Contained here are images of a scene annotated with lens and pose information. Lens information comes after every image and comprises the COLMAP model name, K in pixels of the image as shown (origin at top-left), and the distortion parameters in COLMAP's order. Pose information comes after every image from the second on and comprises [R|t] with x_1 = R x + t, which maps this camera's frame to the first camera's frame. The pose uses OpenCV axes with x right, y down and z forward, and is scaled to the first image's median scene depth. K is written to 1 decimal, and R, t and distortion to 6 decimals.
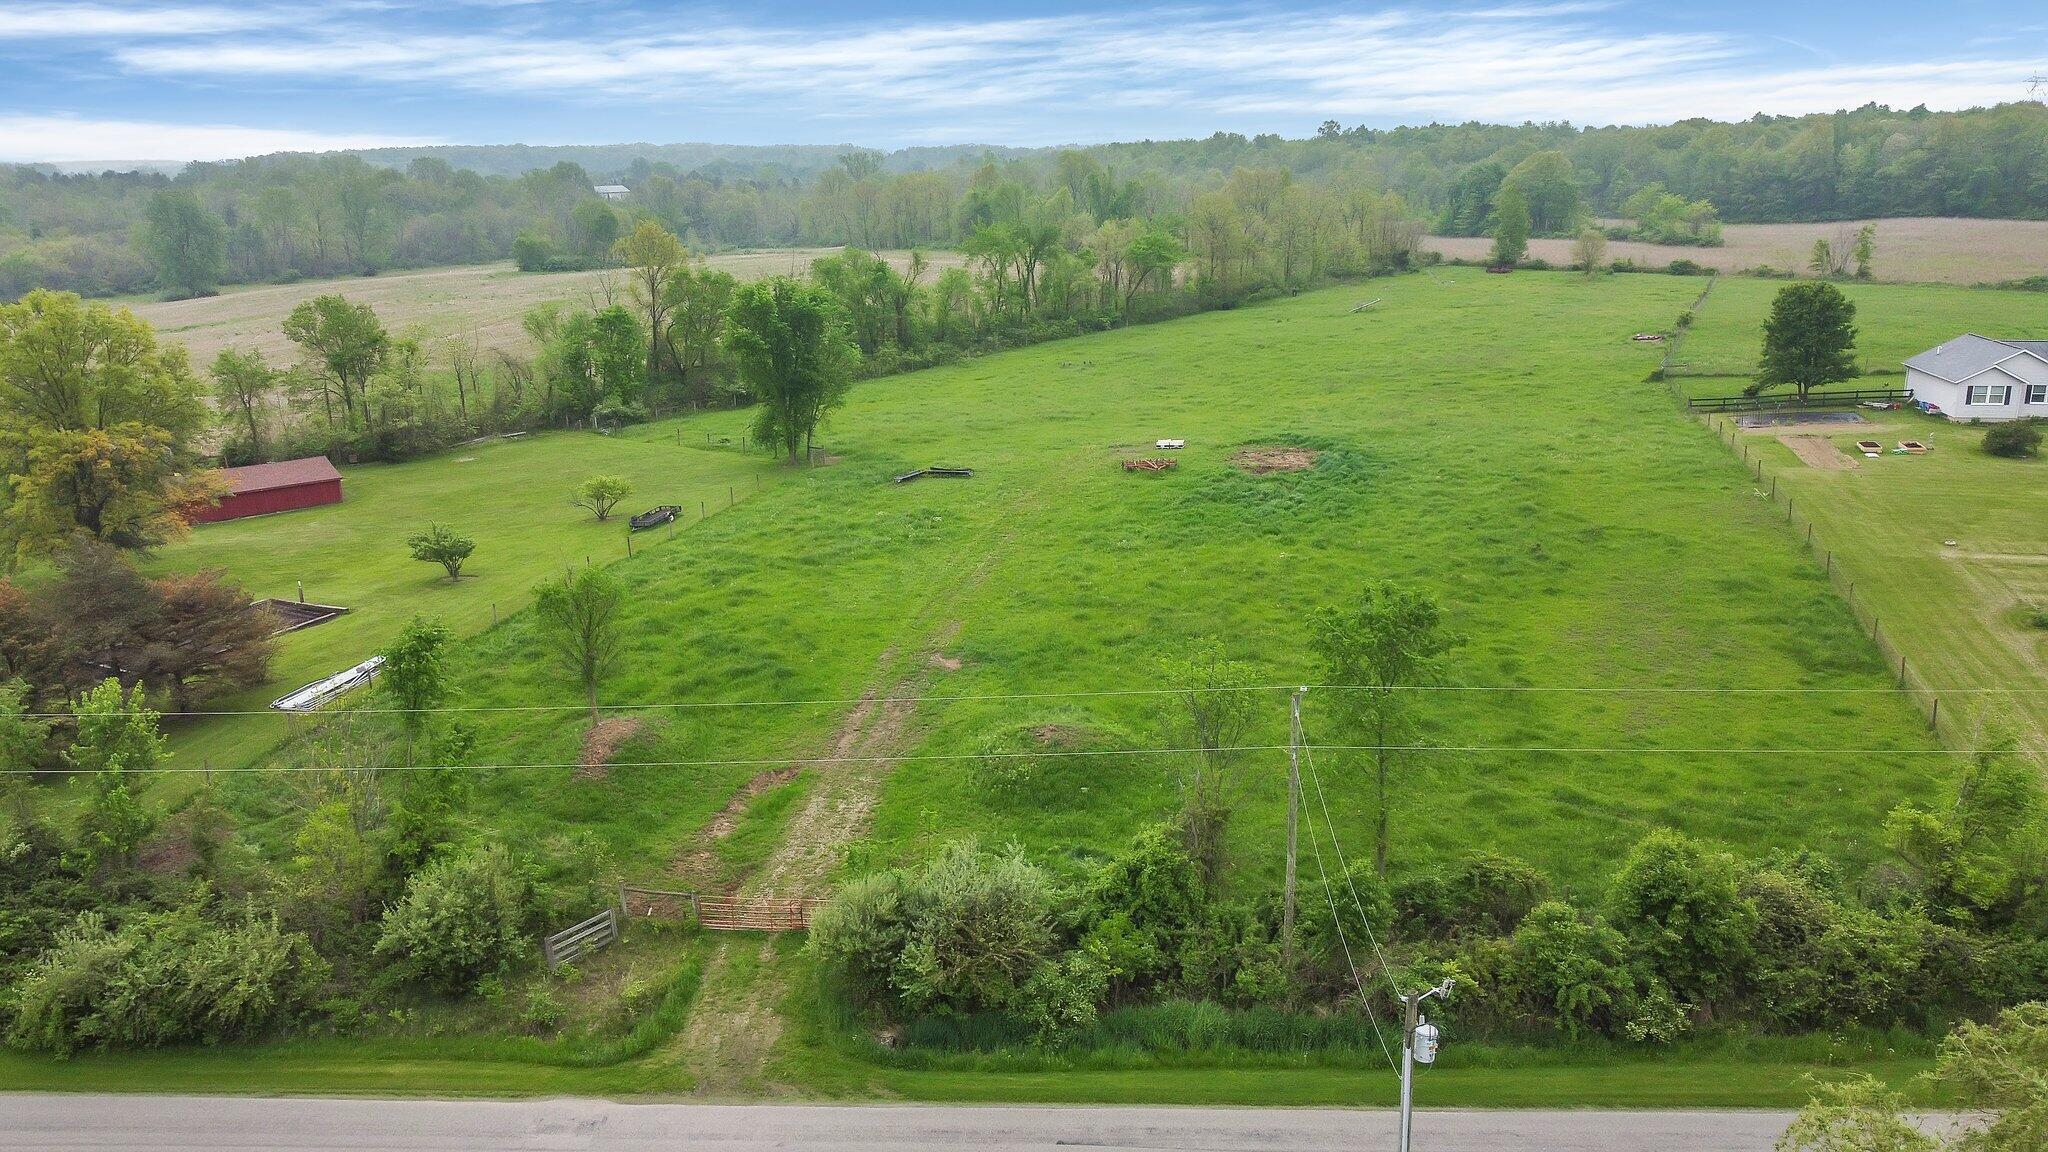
lens RADIAL K [[1560.9, 0, 1015.7], [0, 1560.9, 564.6], [0, 0, 1]] dist [-0.002900, 0.001359]
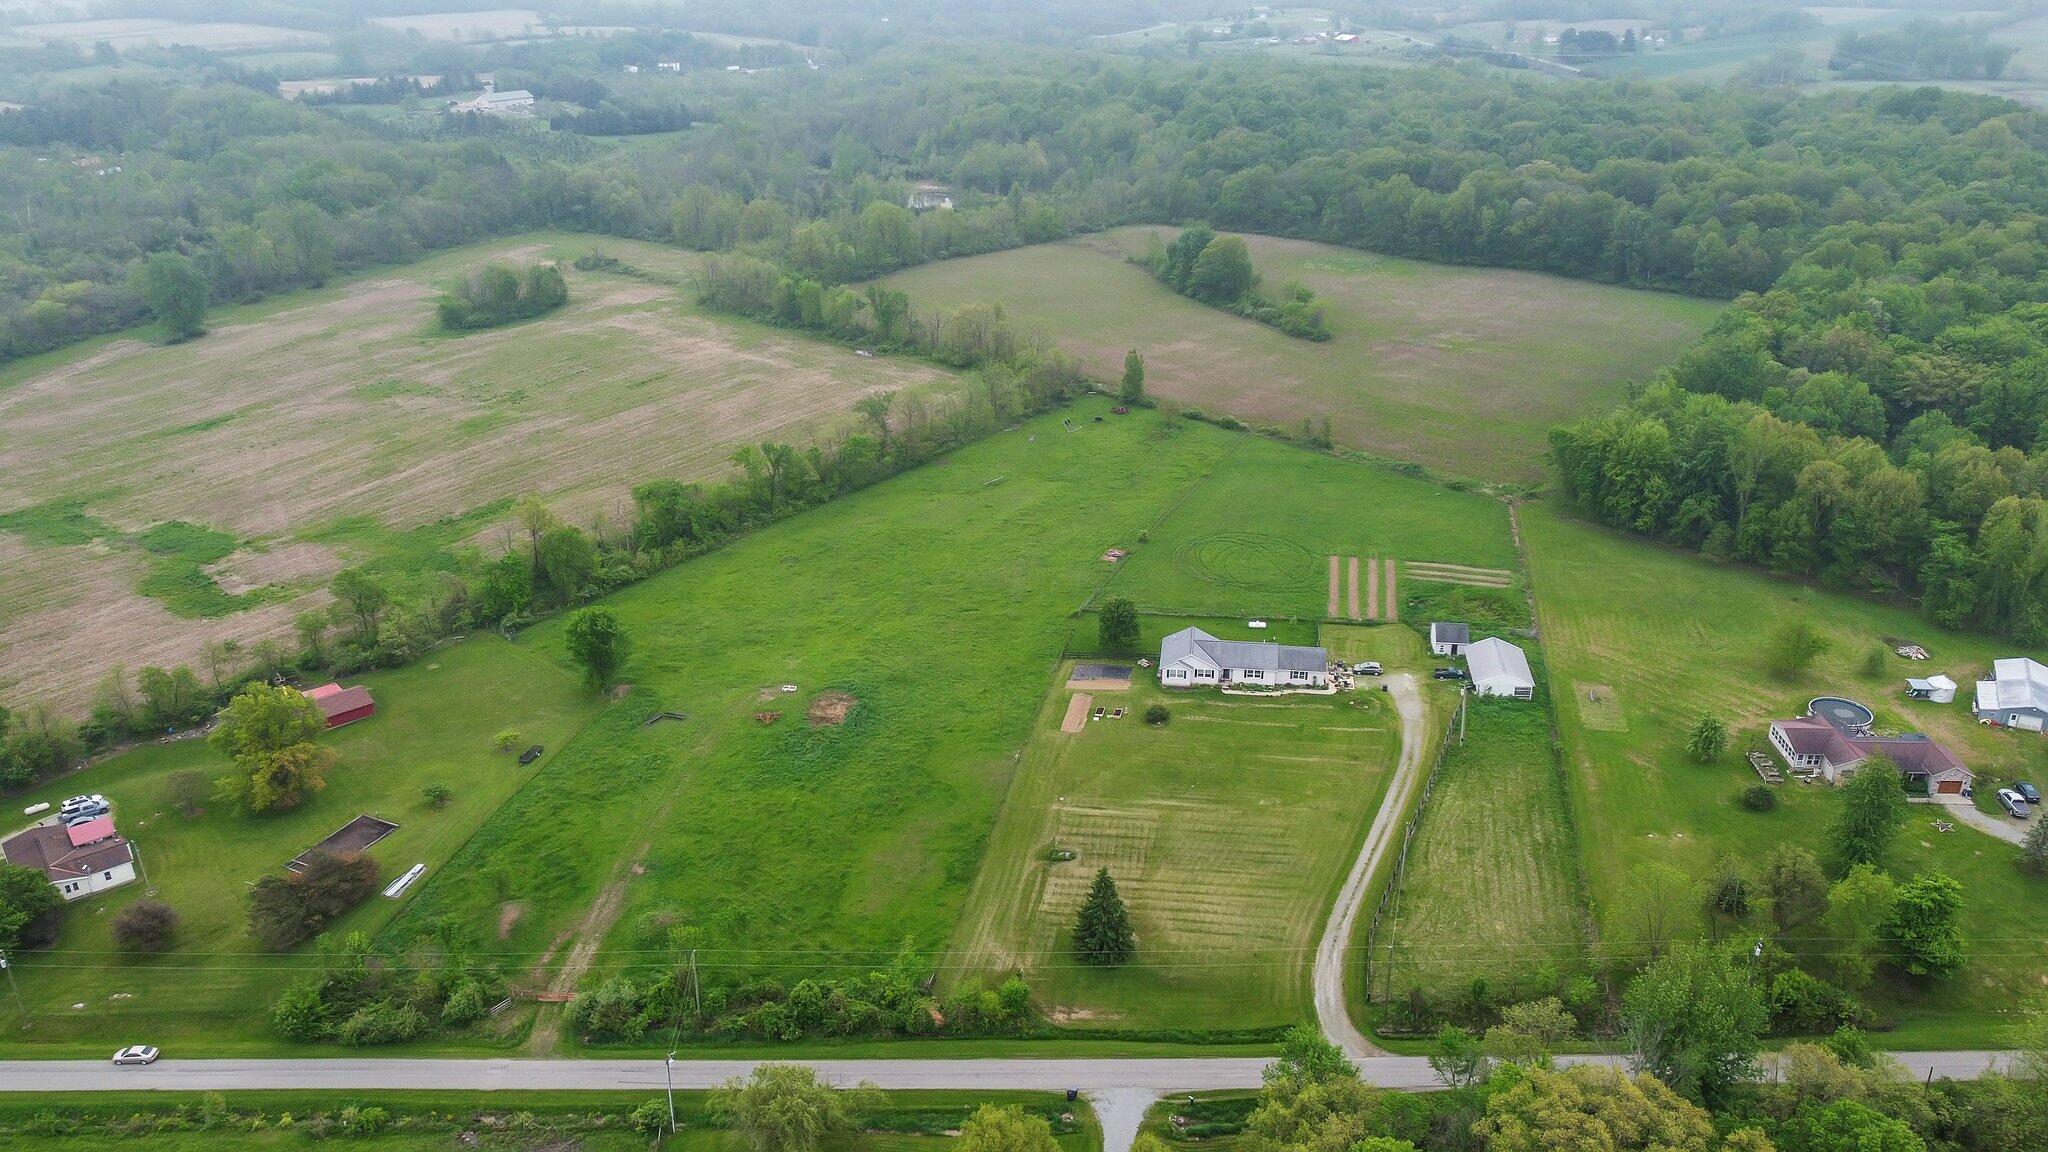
lens RADIAL K [[1560.9, 0, 1013.0], [0, 1560.9, 558.7], [0, 0, 1]] dist [-0.002900, 0.001359]
pose [[0.999092, 0.001372, 0.042586, 0.312218], [-0.007305, 0.990199, 0.139473, -0.546213], [-0.041978, -0.139658, 0.989310, -1.028138]]
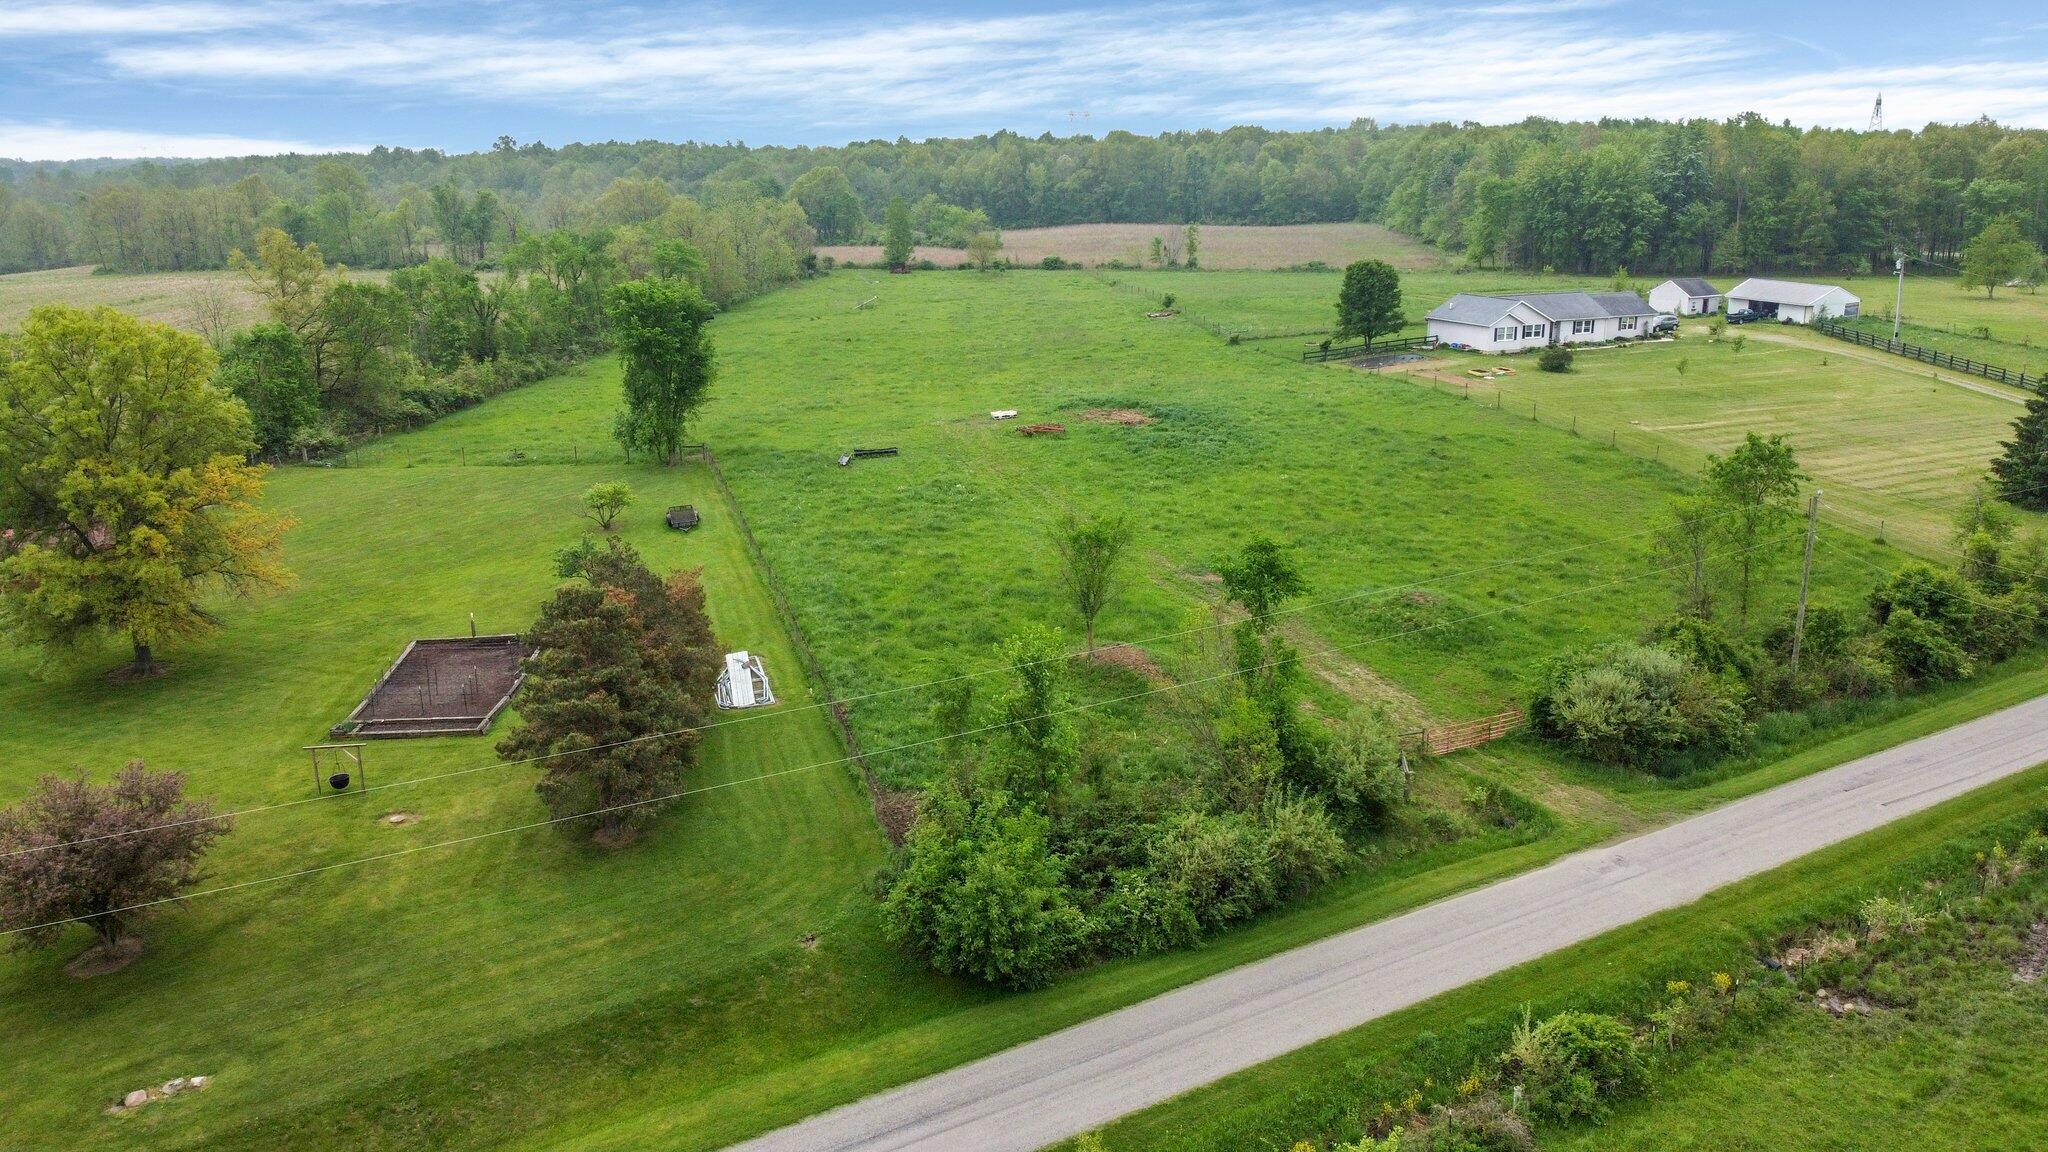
lens RADIAL K [[1560.9, 0, 1027.4], [0, 1560.9, 595.7], [0, 0, 1]] dist [-0.002900, 0.001359]
pose [[0.831948, -0.138420, 0.537310, -0.519019], [0.135058, 0.989776, 0.045864, 0.002383], [-0.538165, 0.034412, 0.842137, 0.053845]]
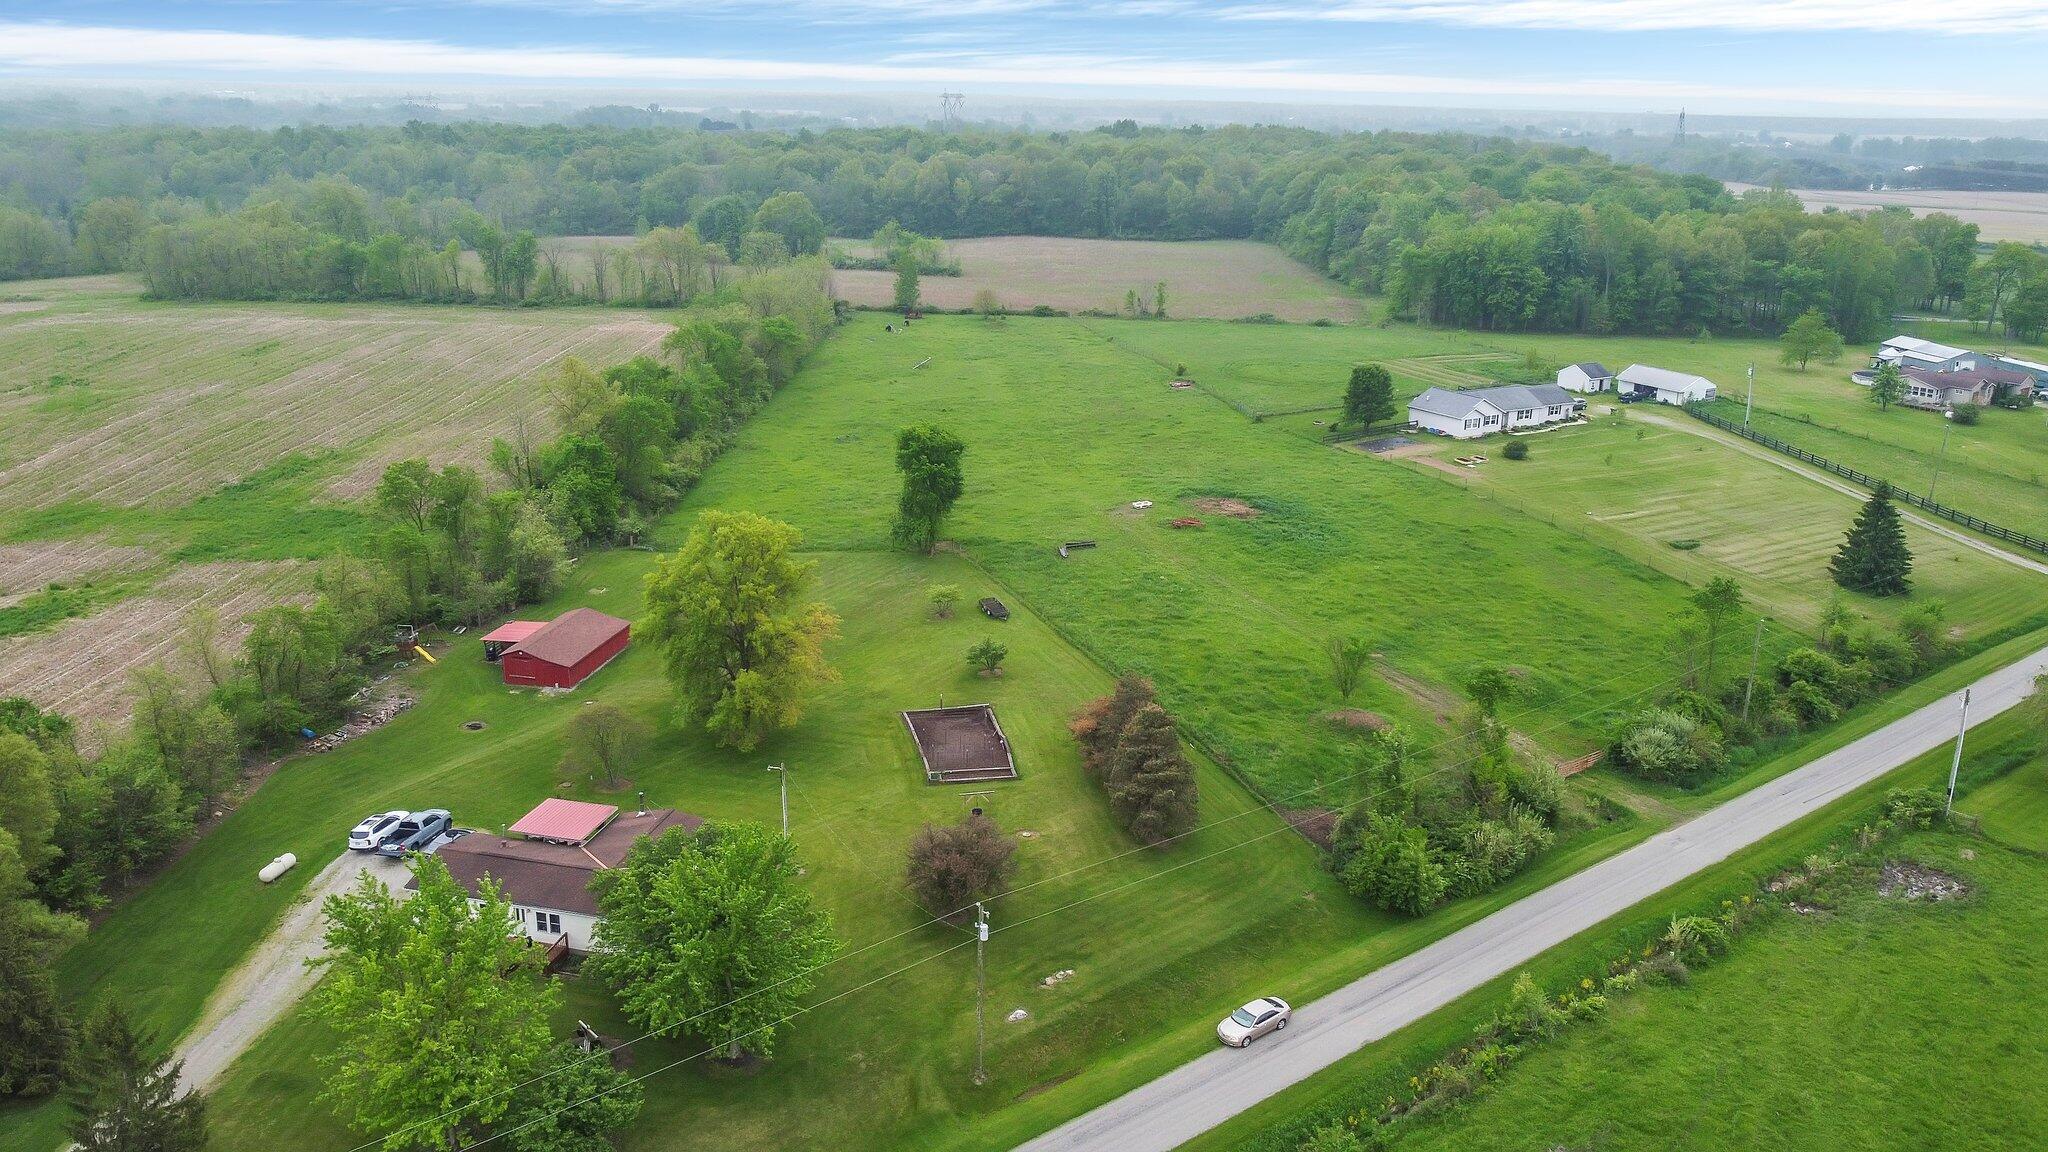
lens RADIAL K [[1560.9, 0, 1033.7], [0, 1560.9, 586.4], [0, 0, 1]] dist [-0.002900, 0.001359]
pose [[0.761674, -0.161300, 0.627563, -0.972550], [0.134440, 0.986784, 0.090459, -0.154524], [-0.633860, 0.015469, 0.773293, -0.110009]]
